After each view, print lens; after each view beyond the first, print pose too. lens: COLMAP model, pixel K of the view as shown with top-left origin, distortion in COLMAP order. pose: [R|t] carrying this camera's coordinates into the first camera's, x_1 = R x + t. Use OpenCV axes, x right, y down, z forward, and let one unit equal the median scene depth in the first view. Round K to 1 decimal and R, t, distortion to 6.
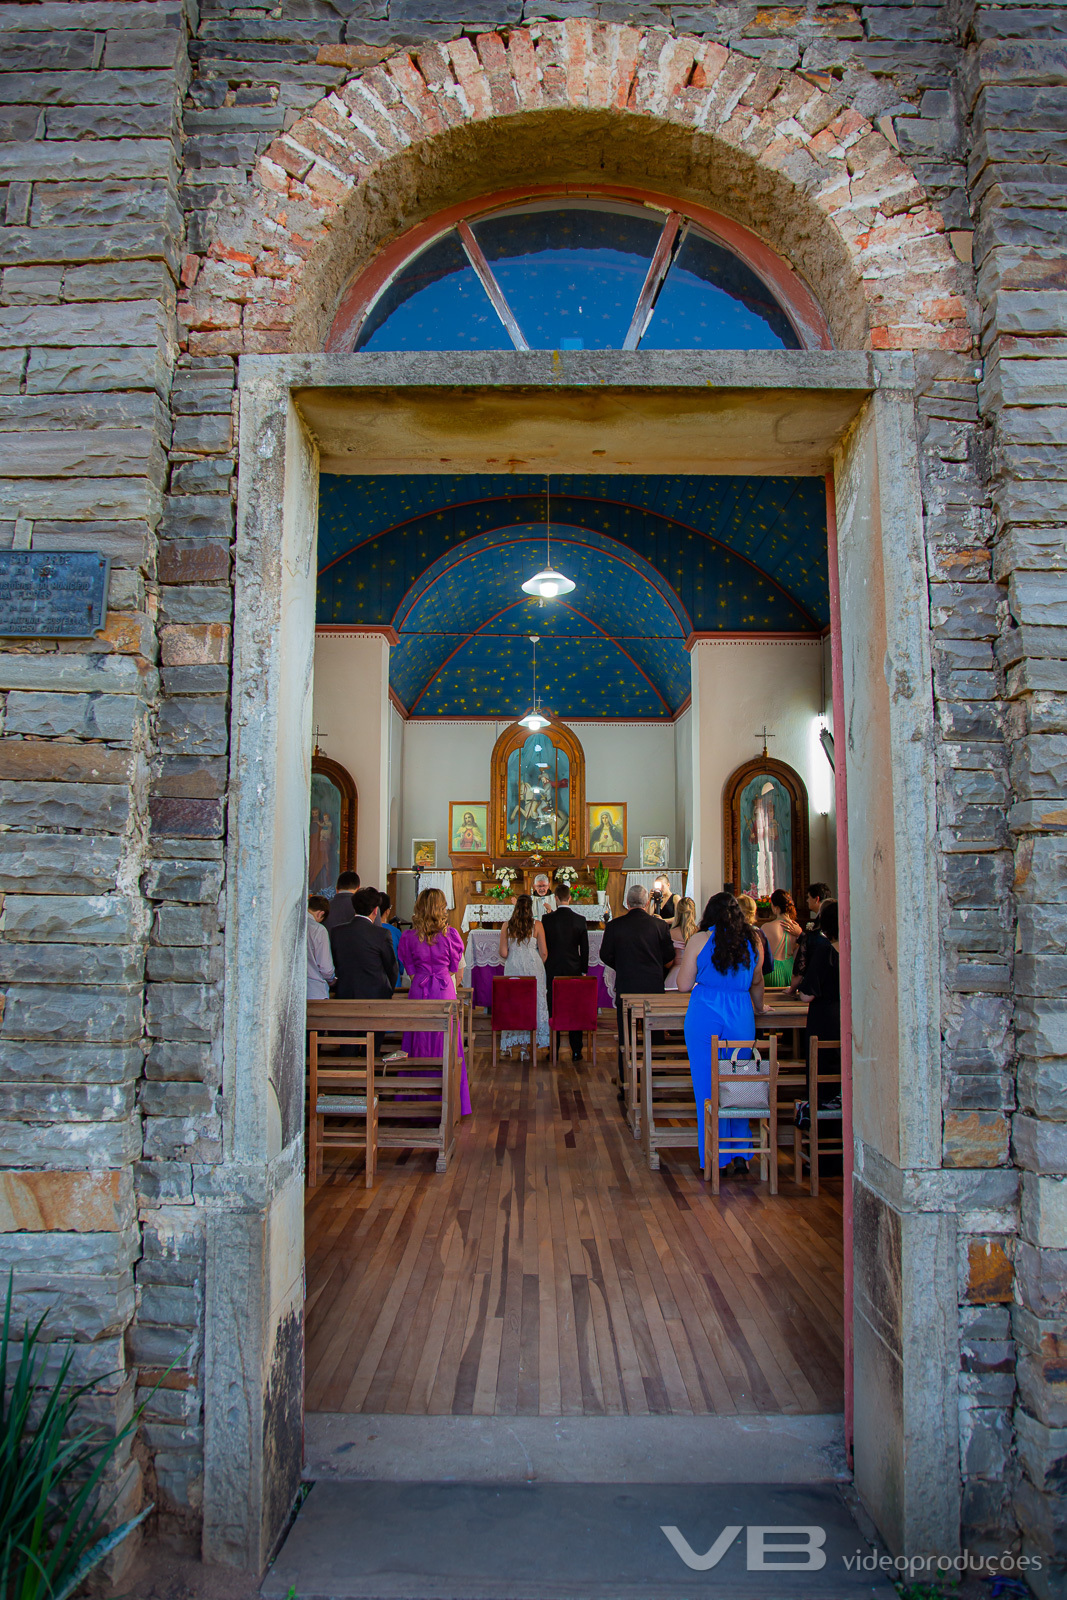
lens RADIAL K [[1110.4, 0, 533.5], [0, 1110.4, 800.0], [0, 0, 1]] dist [-0.124856, 0.073001]
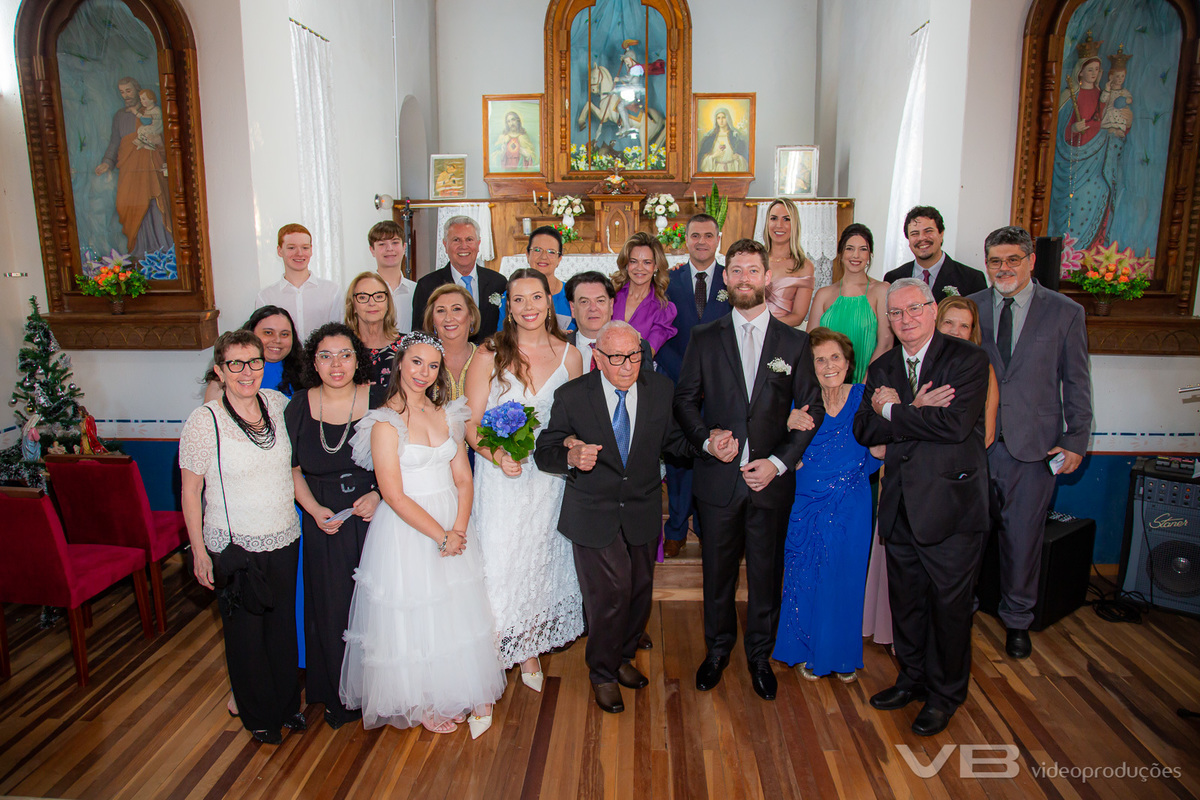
lens RADIAL K [[832.8, 0, 600.0], [0, 832.8, 400.0], [0, 0, 1]] dist [-0.124856, 0.073001]
pose [[0.998772, 0.002960, -0.049451, 0.133560], [0.011994, 0.954063, 0.299366, 0.221996], [0.048066, -0.299591, 0.952856, 3.721496]]
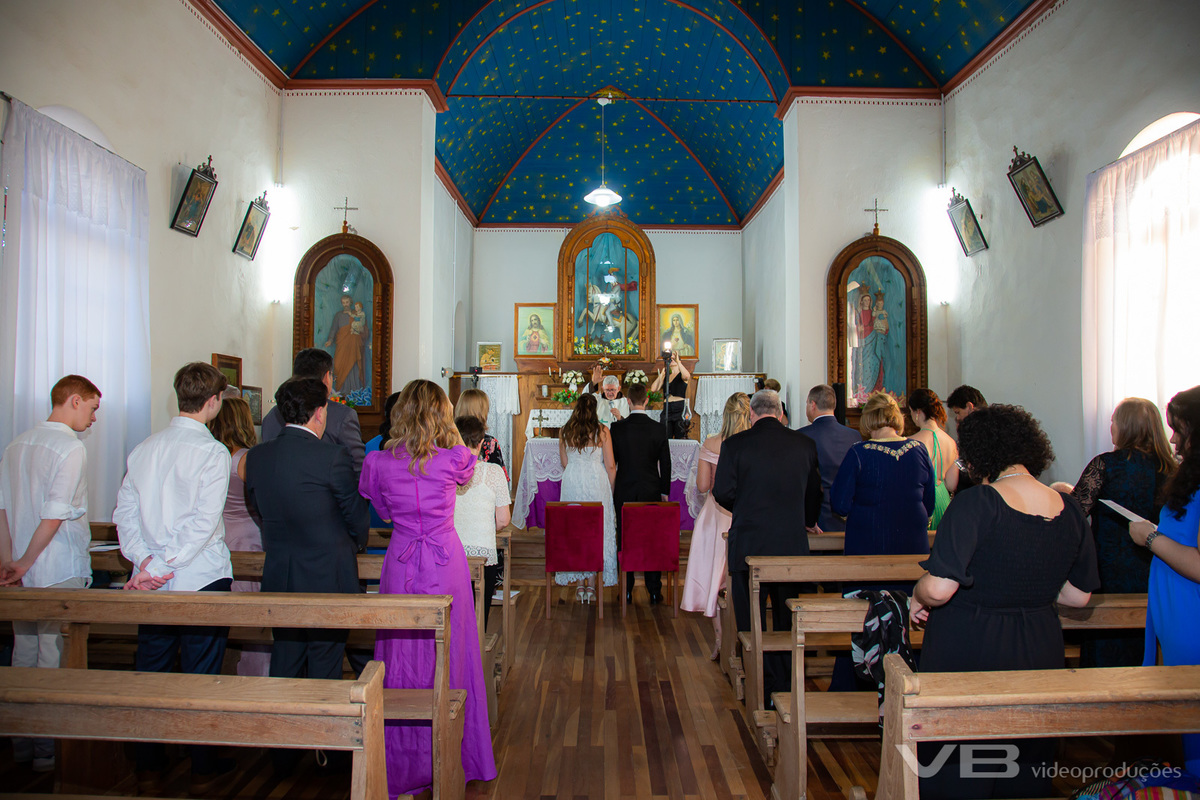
lens RADIAL K [[832.8, 0, 600.0], [0, 832.8, 400.0], [0, 0, 1]] dist [-0.124856, 0.073001]
pose [[0.999996, 0.001106, -0.002698, 0.002855], [-0.000885, 0.996730, 0.080796, 0.204189], [0.002778, -0.080794, 0.996727, 2.071383]]
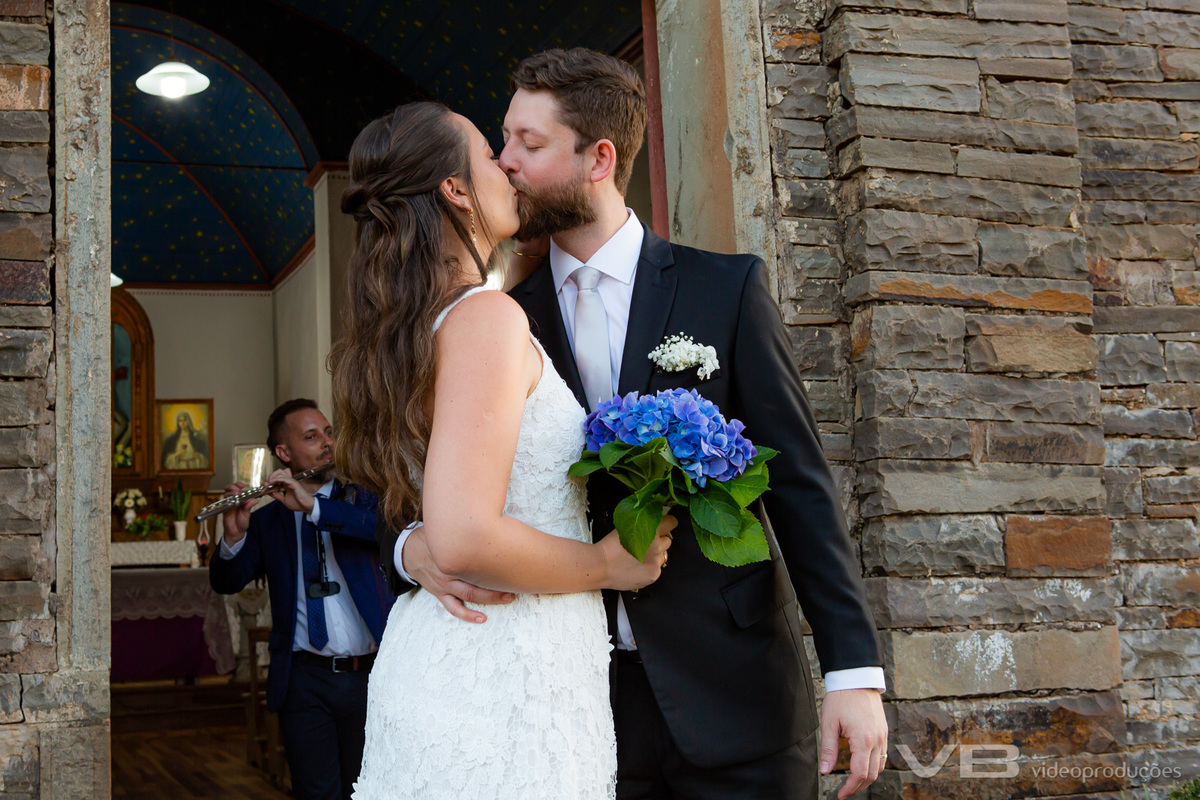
lens RADIAL K [[1600.5, 0, 521.9], [0, 1600.5, 345.6], [0, 0, 1]] dist [-0.027663, 0.048615]
pose [[0.952528, 0.001454, 0.304448, -0.308779], [0.012834, 0.998908, -0.044922, 0.129284], [-0.304180, 0.046697, 0.951469, -0.338792]]
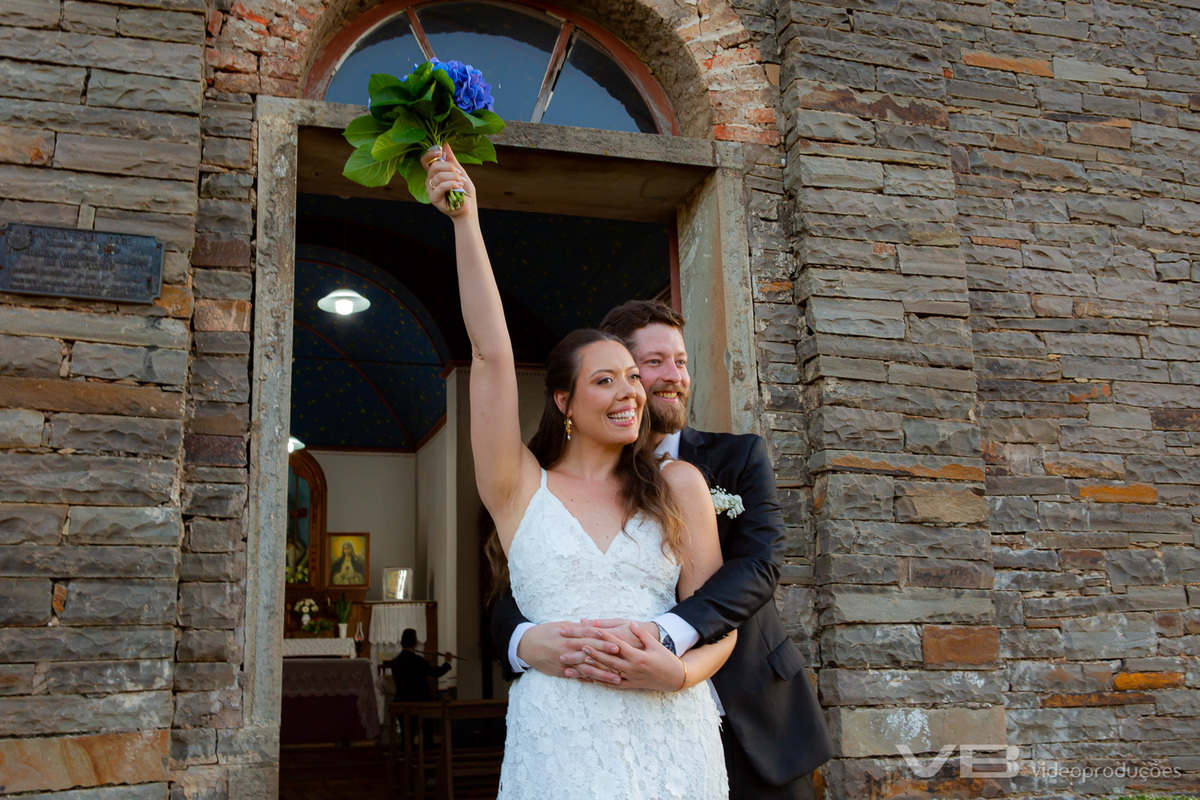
lens RADIAL K [[1193.3, 0, 600.0], [0, 1193.3, 400.0], [0, 0, 1]] dist [-0.079650, 0.122057]
pose [[0.953260, 0.037061, 0.299869, -0.302860], [0.000579, 0.992223, -0.124470, 0.127032], [-0.302150, 0.118826, 0.945826, -0.421545]]
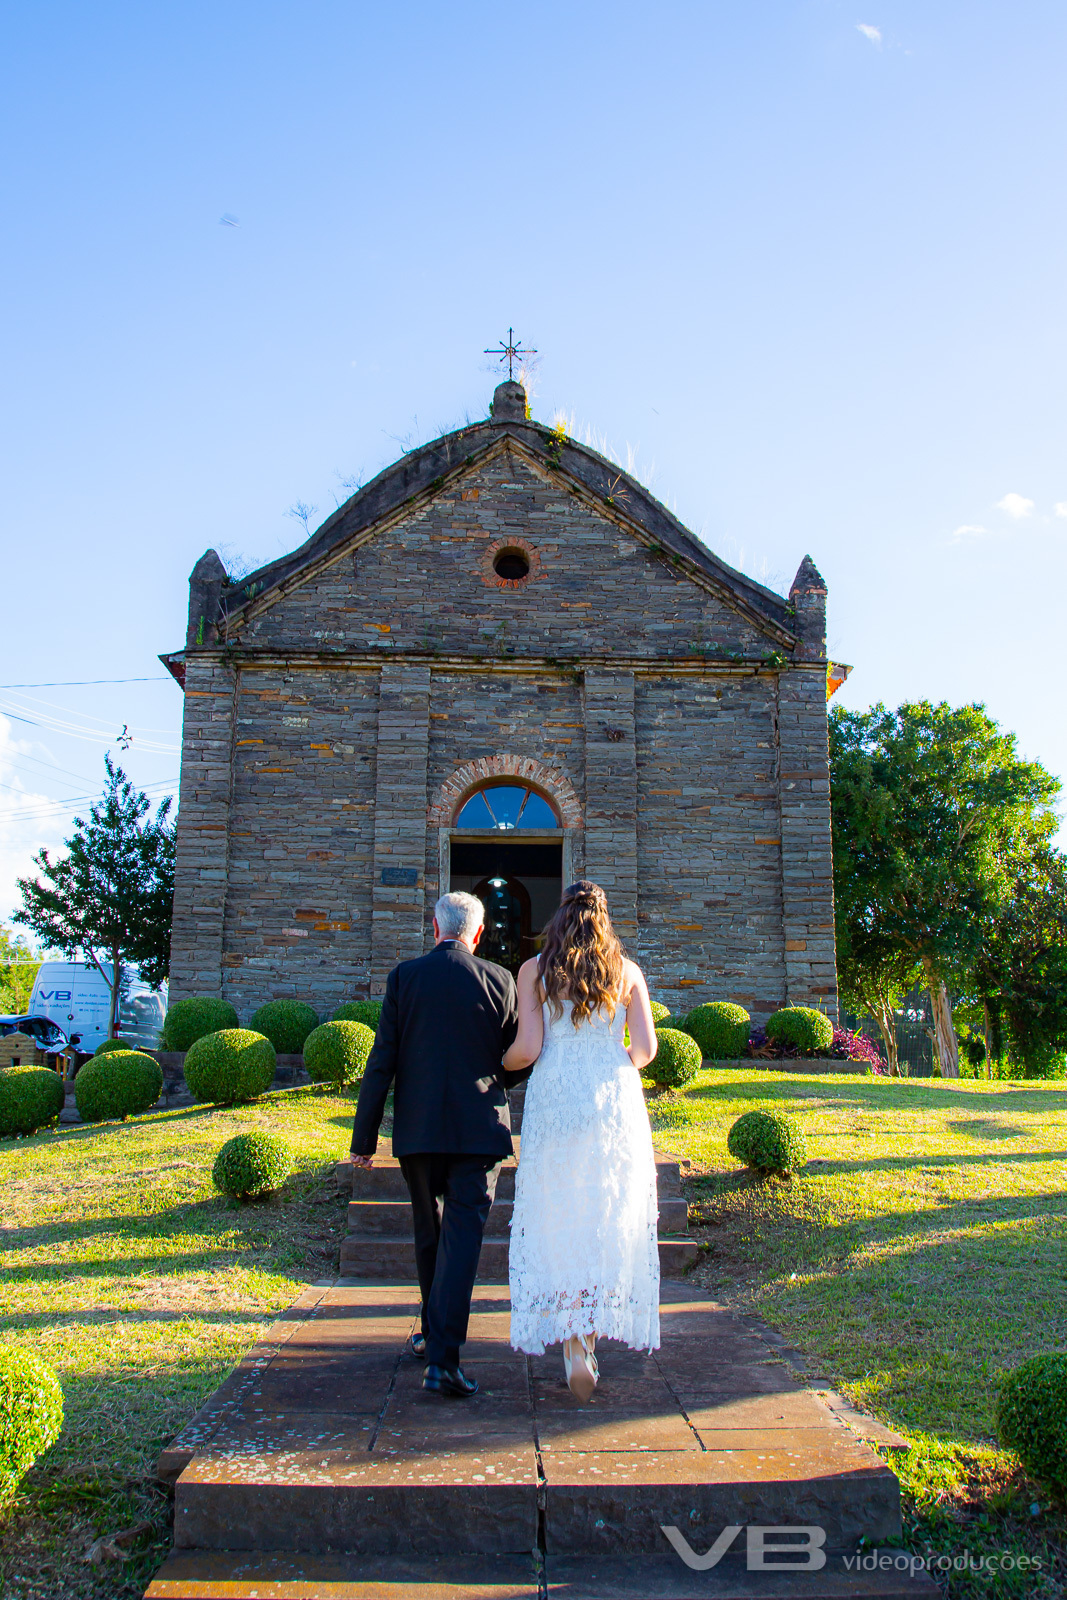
lens RADIAL K [[1200.1, 0, 538.8], [0, 1200.1, 802.7], [0, 0, 1]] dist [-0.121623, 0.066822]
pose [[0.999382, 0.008916, 0.033994, 0.002560], [-0.004912, 0.993226, -0.116098, 0.125571], [-0.034799, 0.115859, 0.992656, -4.786076]]
